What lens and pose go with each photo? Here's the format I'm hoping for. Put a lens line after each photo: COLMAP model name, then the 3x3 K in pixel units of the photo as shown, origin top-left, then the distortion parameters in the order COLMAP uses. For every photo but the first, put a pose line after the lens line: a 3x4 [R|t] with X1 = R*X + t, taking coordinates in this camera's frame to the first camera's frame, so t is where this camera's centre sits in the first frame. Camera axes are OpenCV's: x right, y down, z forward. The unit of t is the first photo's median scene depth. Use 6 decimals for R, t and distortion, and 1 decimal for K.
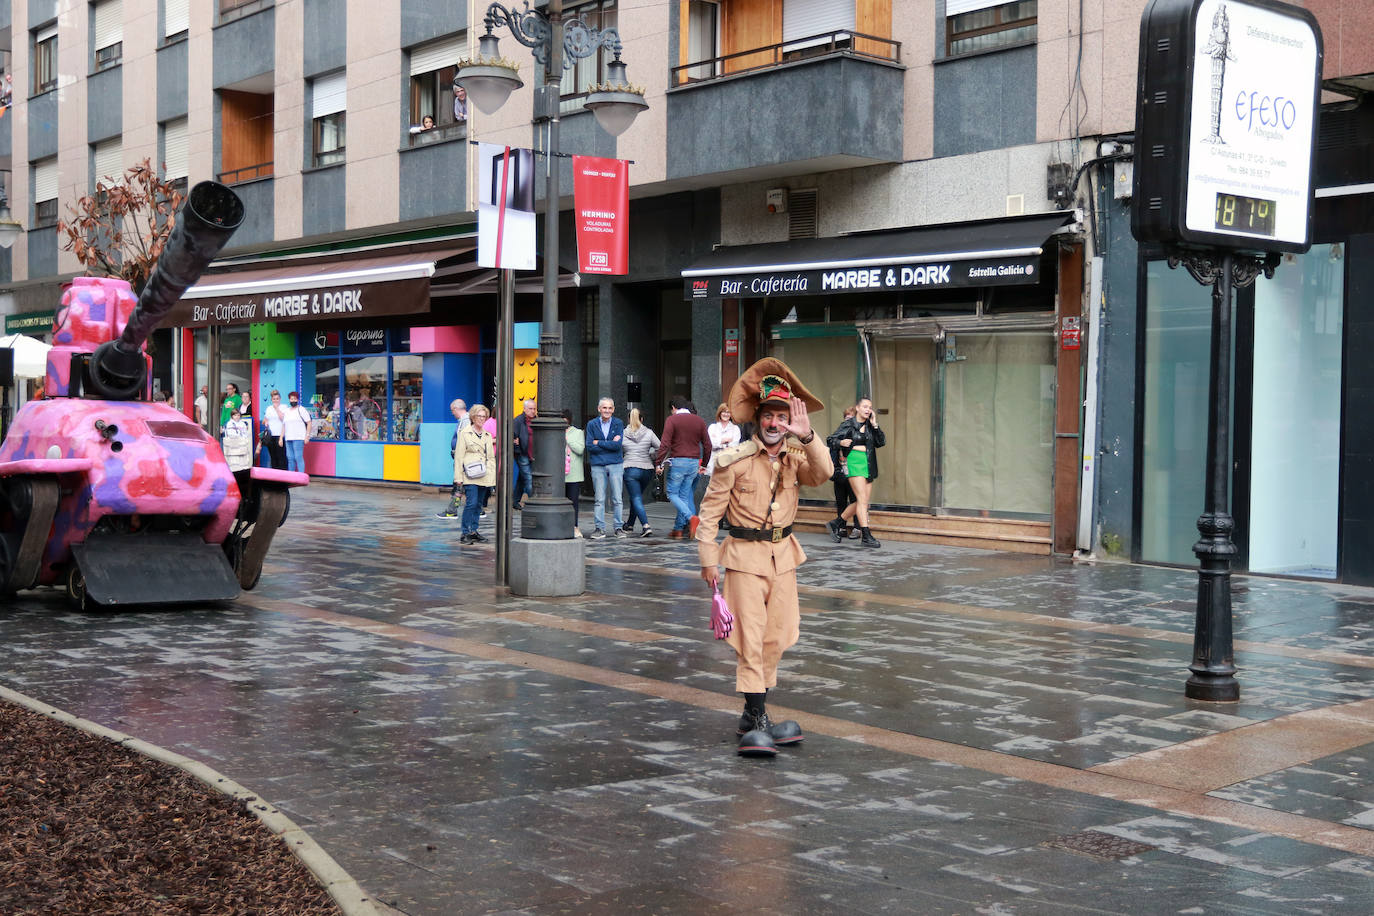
lens RADIAL K [[1645.2, 0, 687.0], [0, 1645.2, 458.0], [0, 0, 1]] dist [-0.019752, 0.056355]
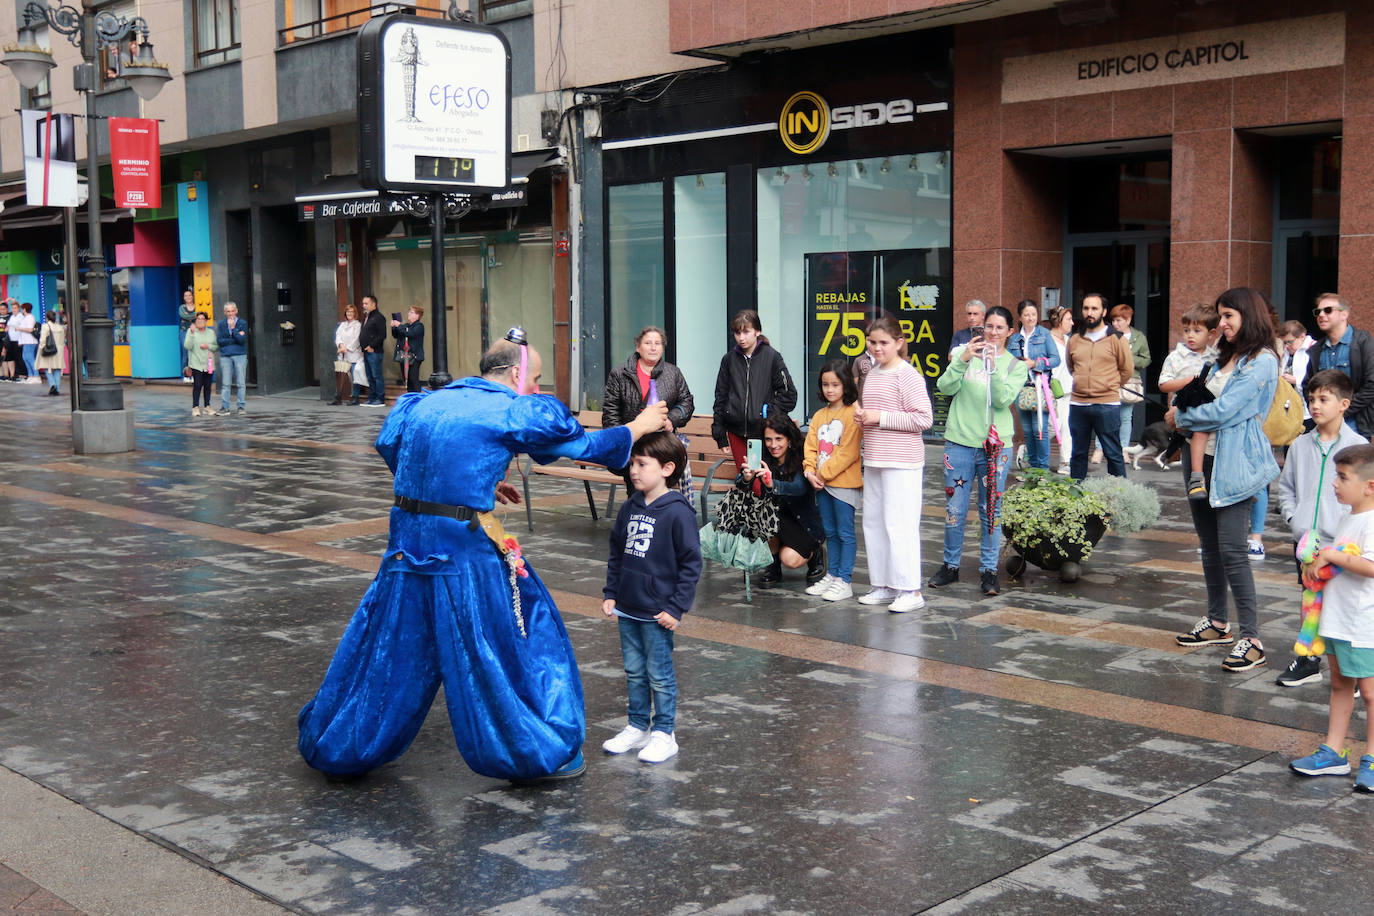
lens RADIAL K [[1555.0, 0, 687.0], [0, 1555.0, 458.0], [0, 0, 1]] dist [-0.022472, 0.024903]
pose [[0.997347, -0.028474, 0.067001, 0.247586], [0.023949, 0.997439, 0.067387, 0.011690], [-0.068748, -0.065604, 0.995475, -0.228038]]
